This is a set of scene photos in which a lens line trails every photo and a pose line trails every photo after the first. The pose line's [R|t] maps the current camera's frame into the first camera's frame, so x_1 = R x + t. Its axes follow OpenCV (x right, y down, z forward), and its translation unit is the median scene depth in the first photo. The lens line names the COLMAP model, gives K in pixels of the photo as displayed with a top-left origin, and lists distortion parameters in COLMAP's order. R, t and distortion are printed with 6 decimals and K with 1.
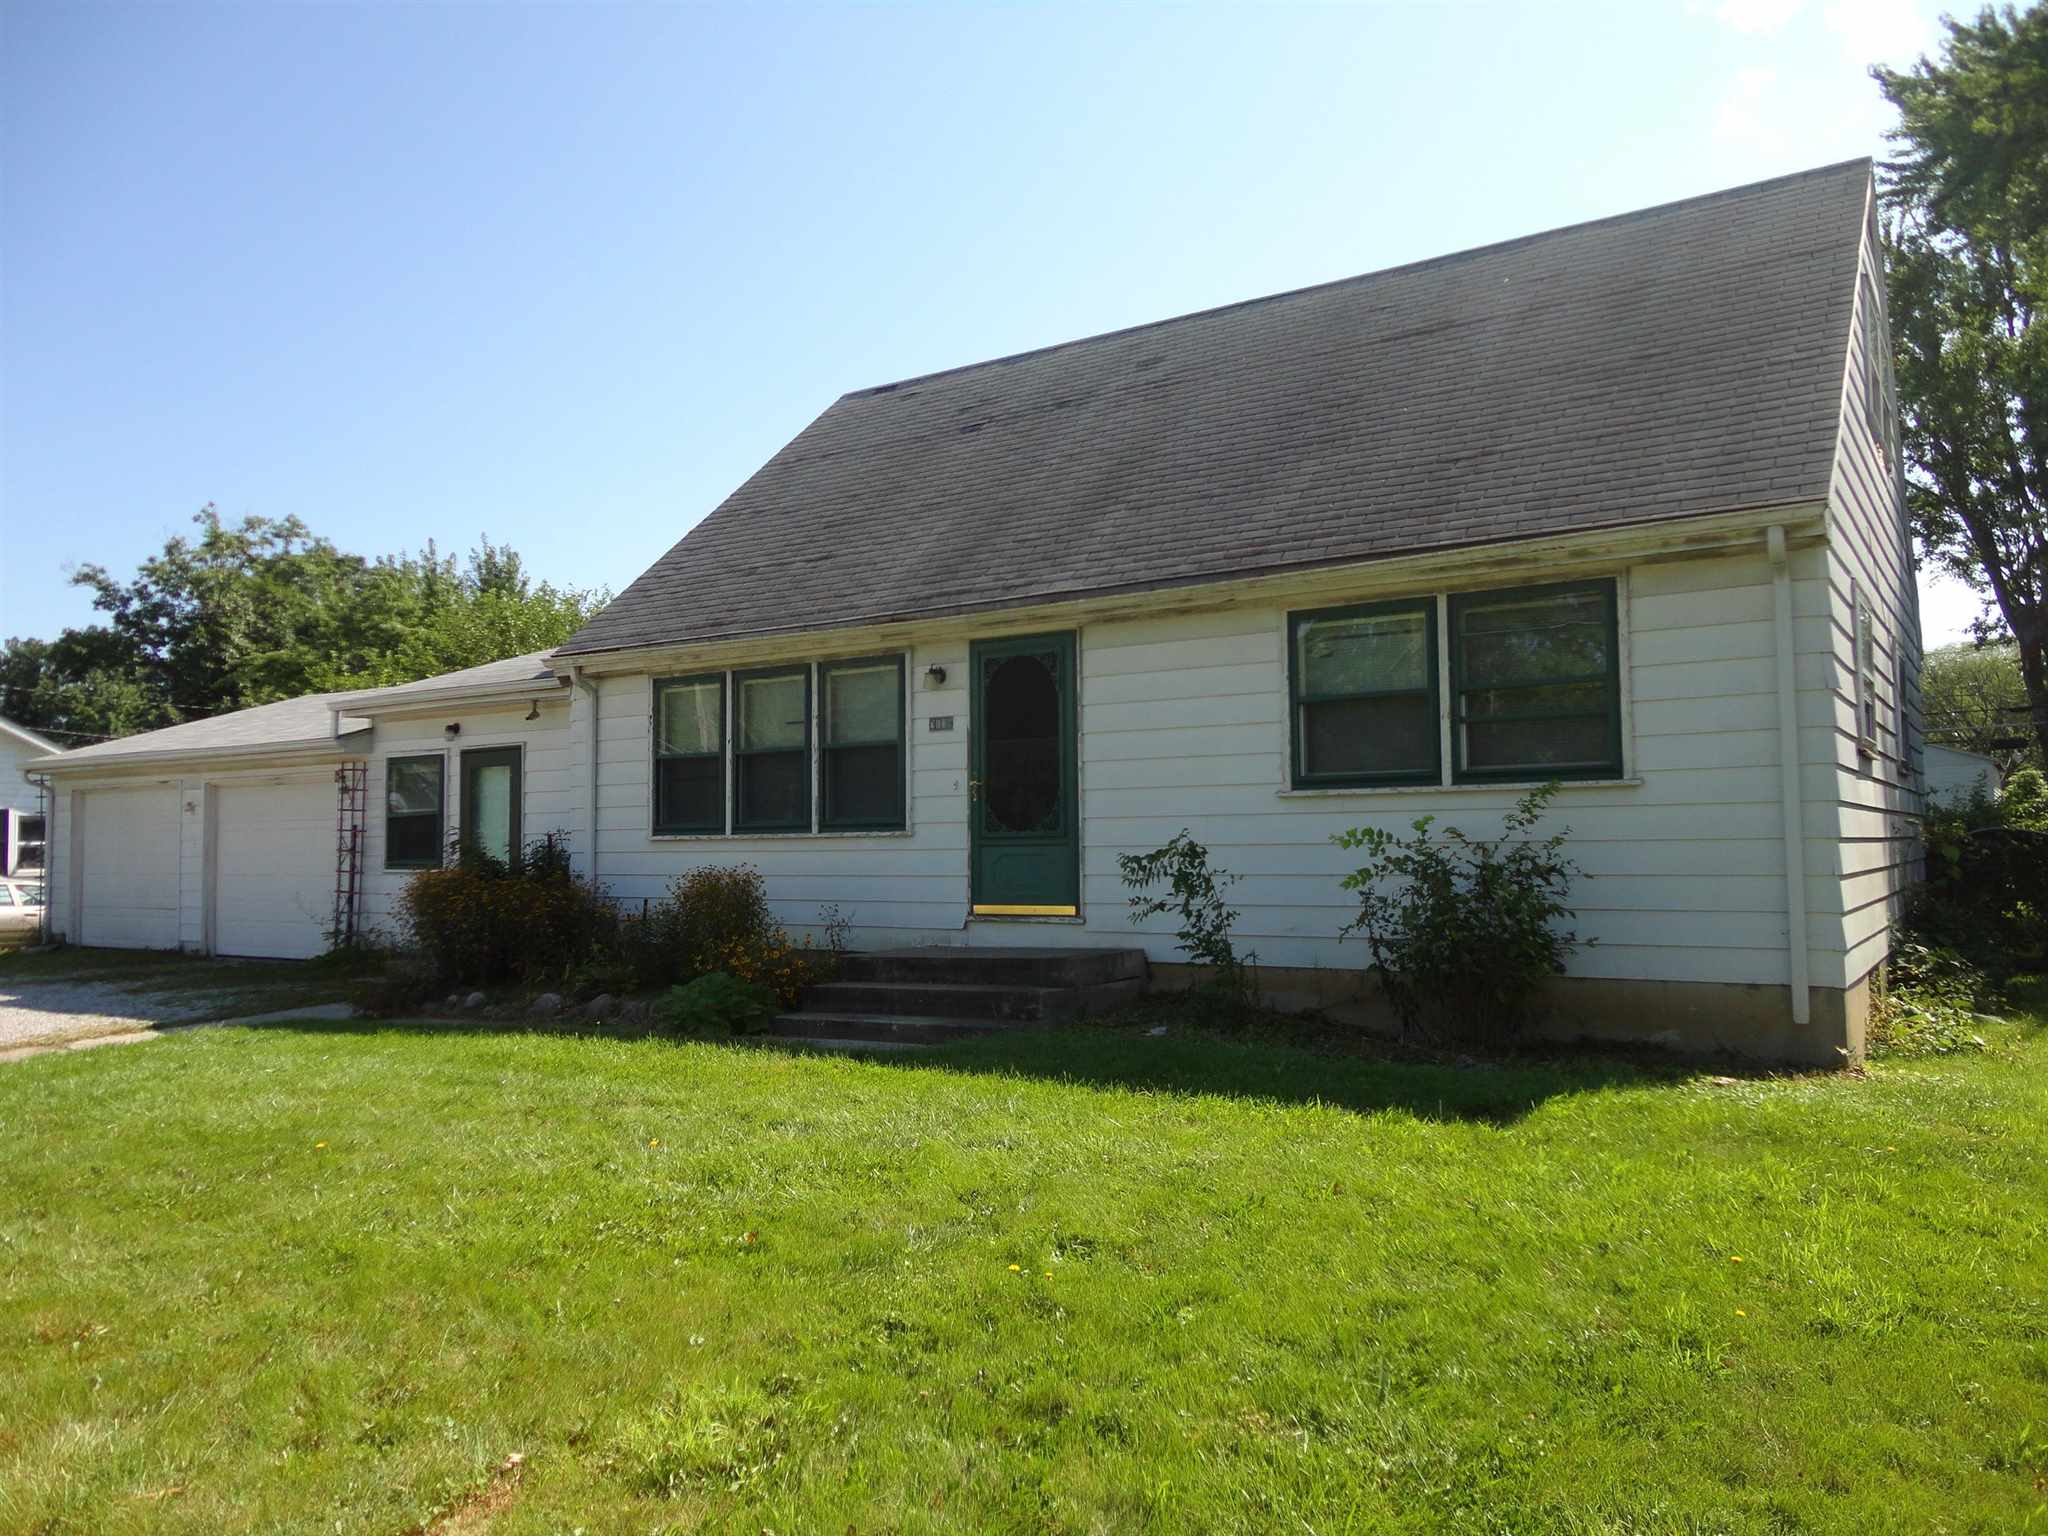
lens RADIAL K [[1497.7, 0, 1024.8], [0, 1497.7, 769.6], [0, 0, 1]] dist [-0.006432, 0.002337]
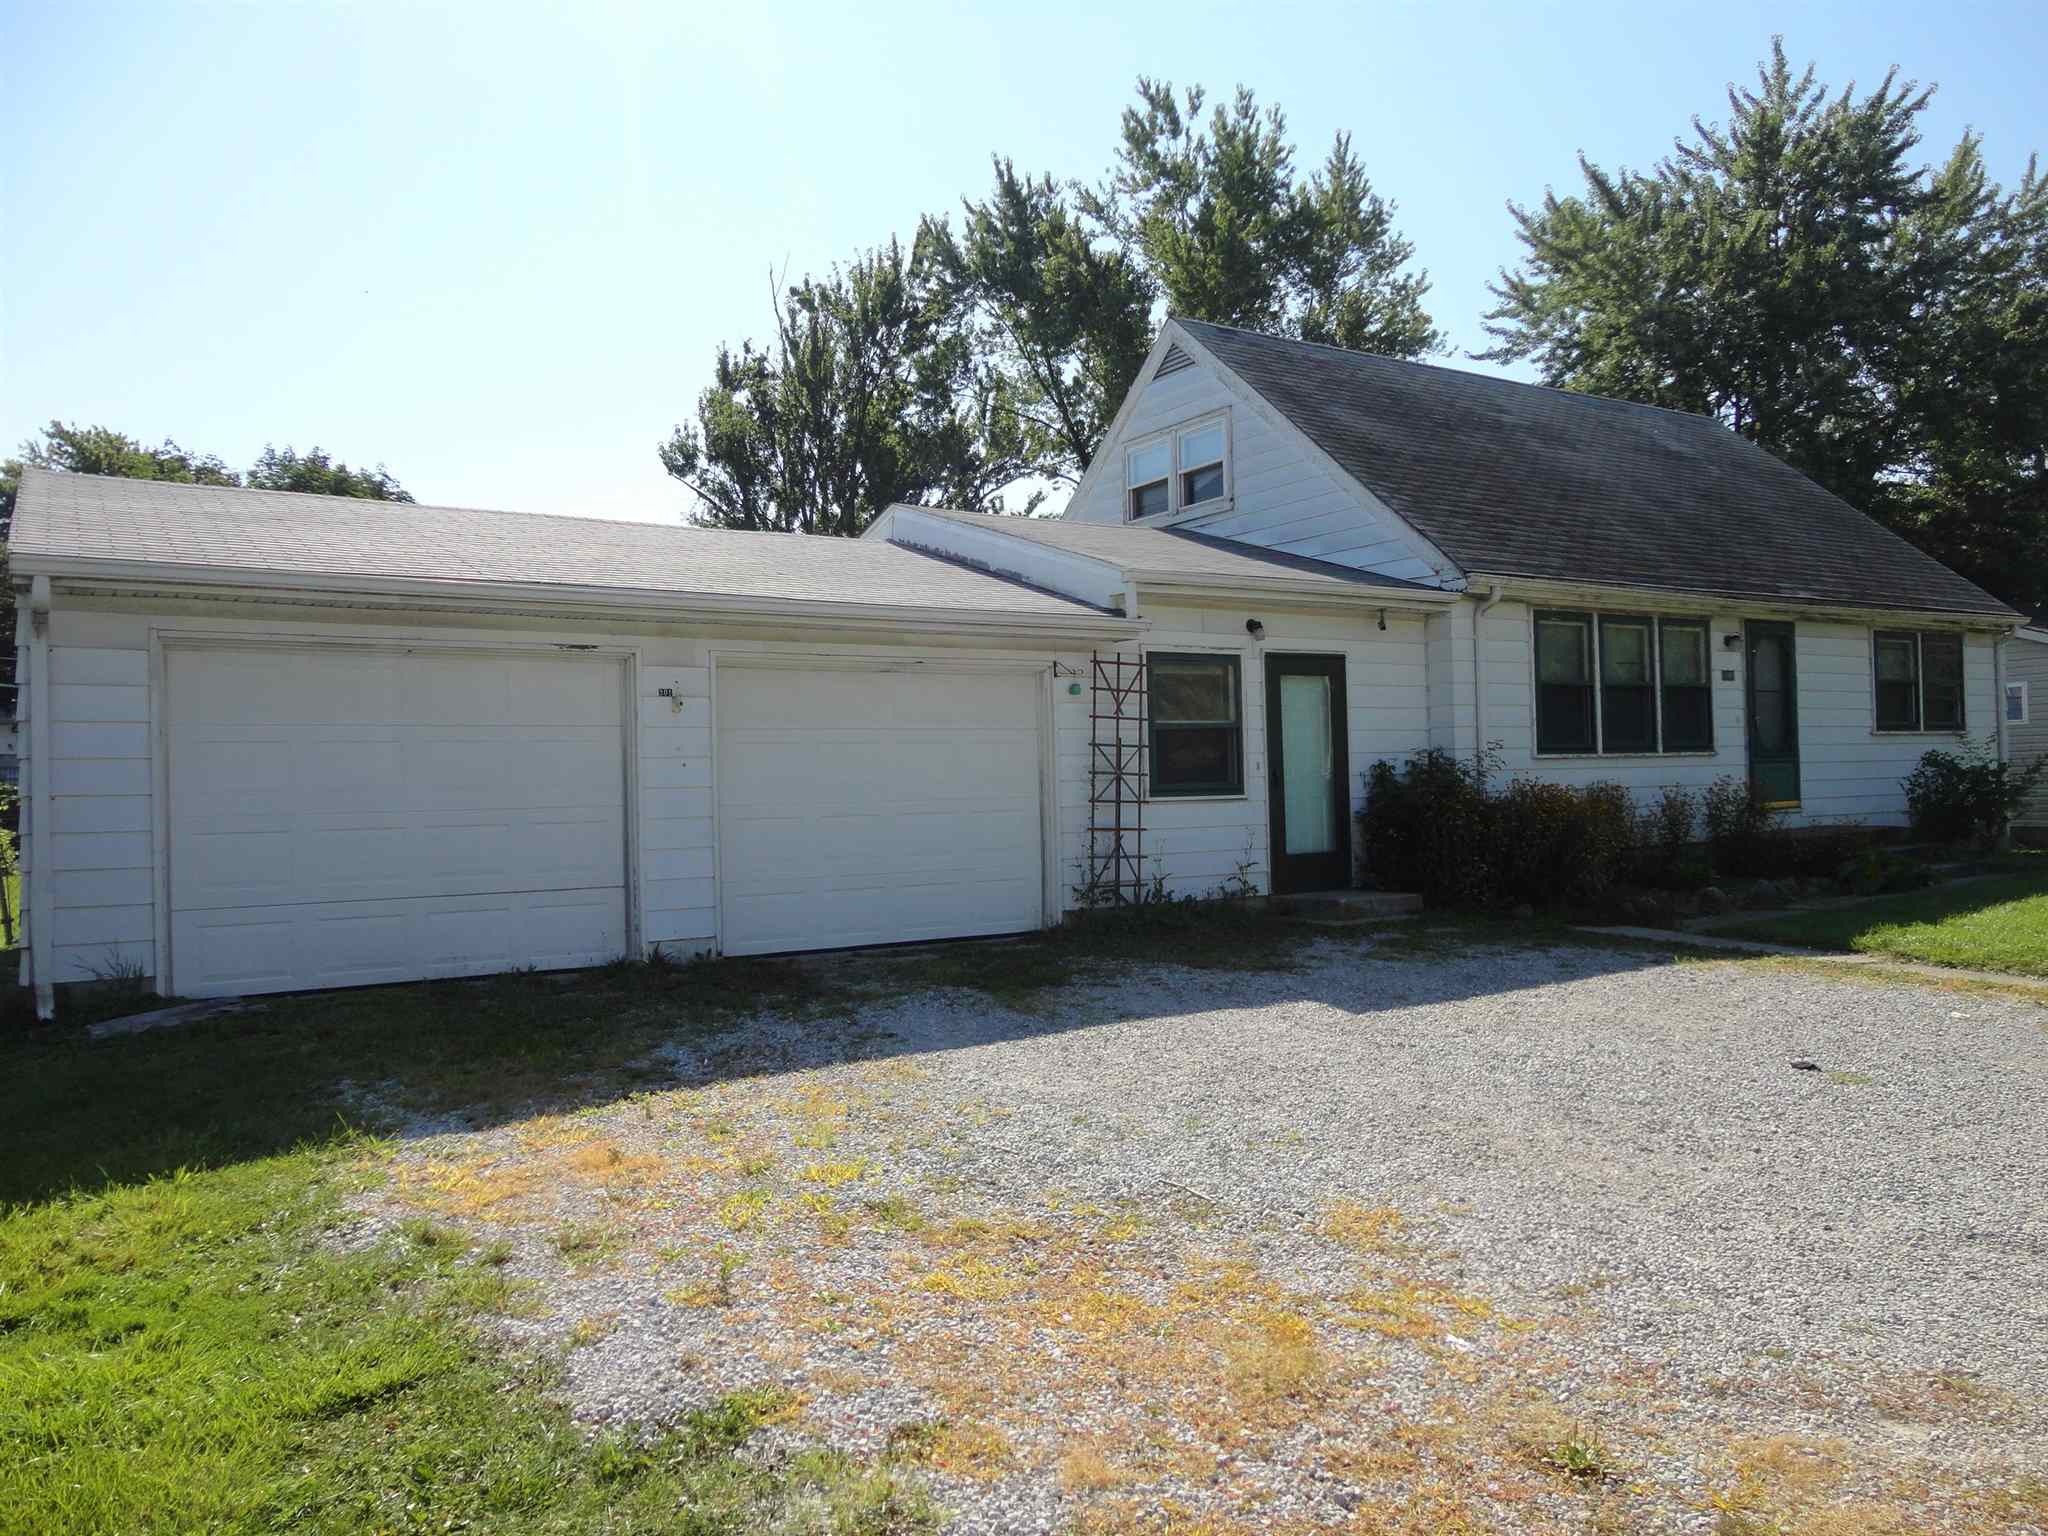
lens RADIAL K [[1497.7, 0, 1024.3], [0, 1497.7, 762.0], [0, 0, 1]] dist [-0.006432, 0.002337]
pose [[0.405901, 0.005431, 0.913901, -1.465648], [-0.036131, 0.999296, 0.010108, 0.054977], [-0.913202, -0.037124, 0.405812, 0.944342]]
